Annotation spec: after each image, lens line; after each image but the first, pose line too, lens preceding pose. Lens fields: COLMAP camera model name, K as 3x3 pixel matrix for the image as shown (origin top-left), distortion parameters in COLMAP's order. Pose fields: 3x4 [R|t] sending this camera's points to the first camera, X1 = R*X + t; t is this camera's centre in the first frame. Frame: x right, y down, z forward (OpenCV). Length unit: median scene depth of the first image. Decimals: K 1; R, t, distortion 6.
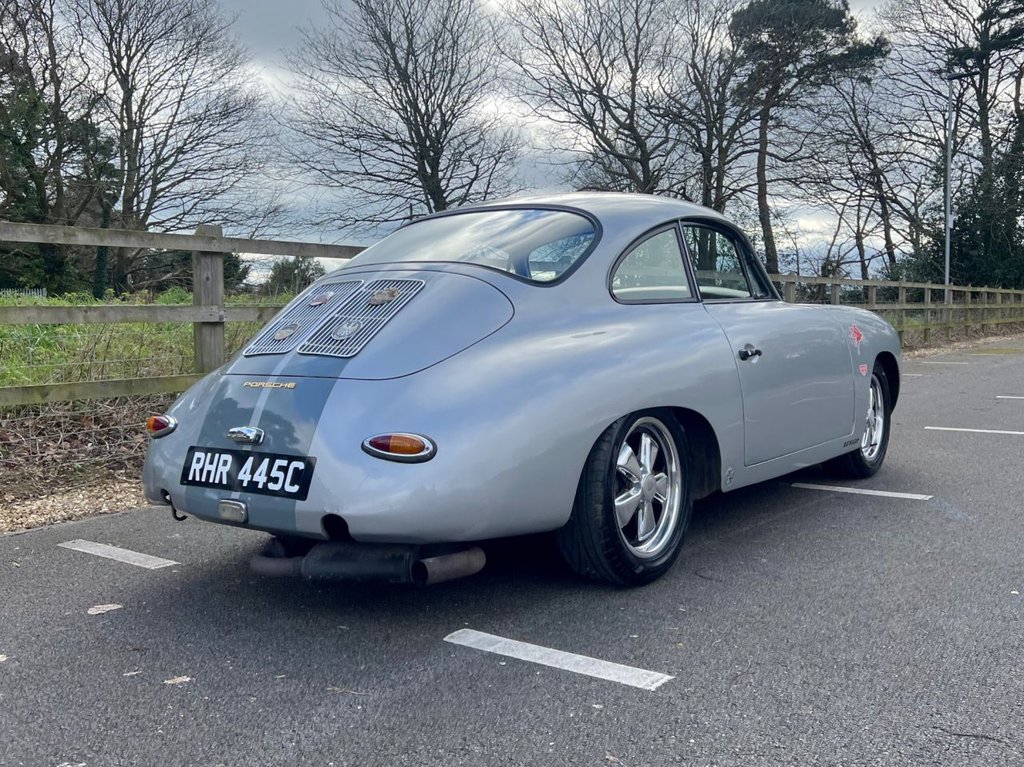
lens RADIAL K [[951.3, 0, 512.7], [0, 951.3, 386.1], [0, 0, 1]] dist [0.027684, 0.000000]
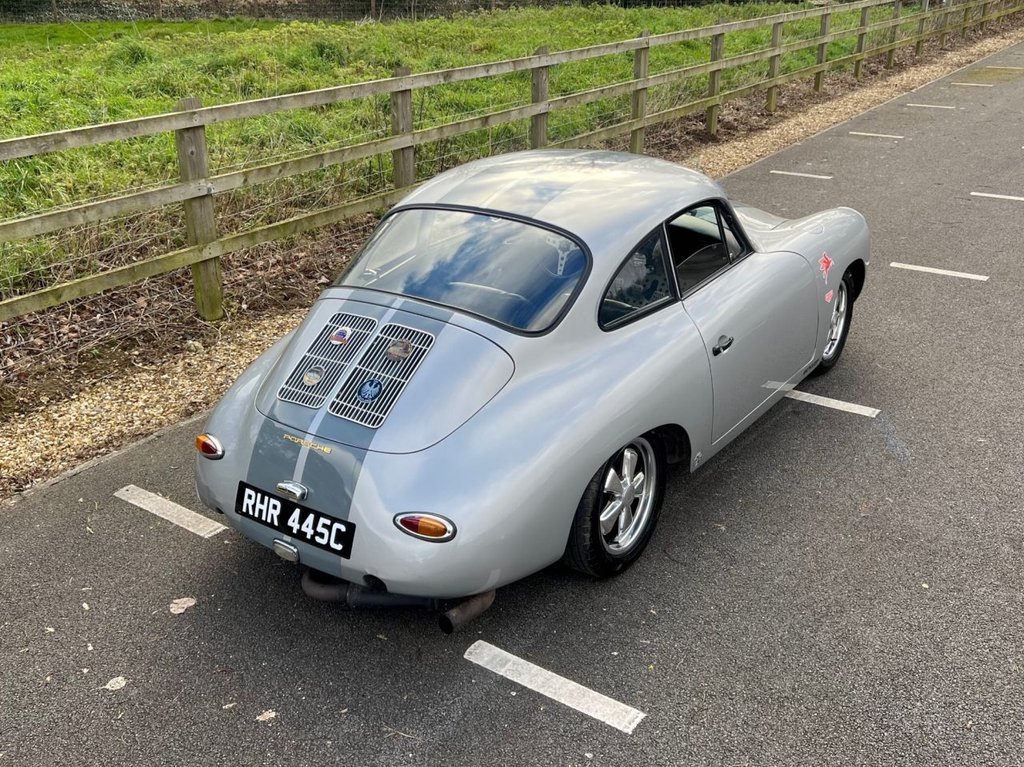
lens RADIAL K [[971.3, 0, 478.5], [0, 971.3, 356.8], [0, 0, 1]] dist [0.034728, 0.000000]
pose [[0.999891, -0.014634, -0.001792, -0.042759], [0.014514, 0.955735, 0.293869, -0.467598], [-0.002587, -0.293863, 0.955844, -0.113787]]
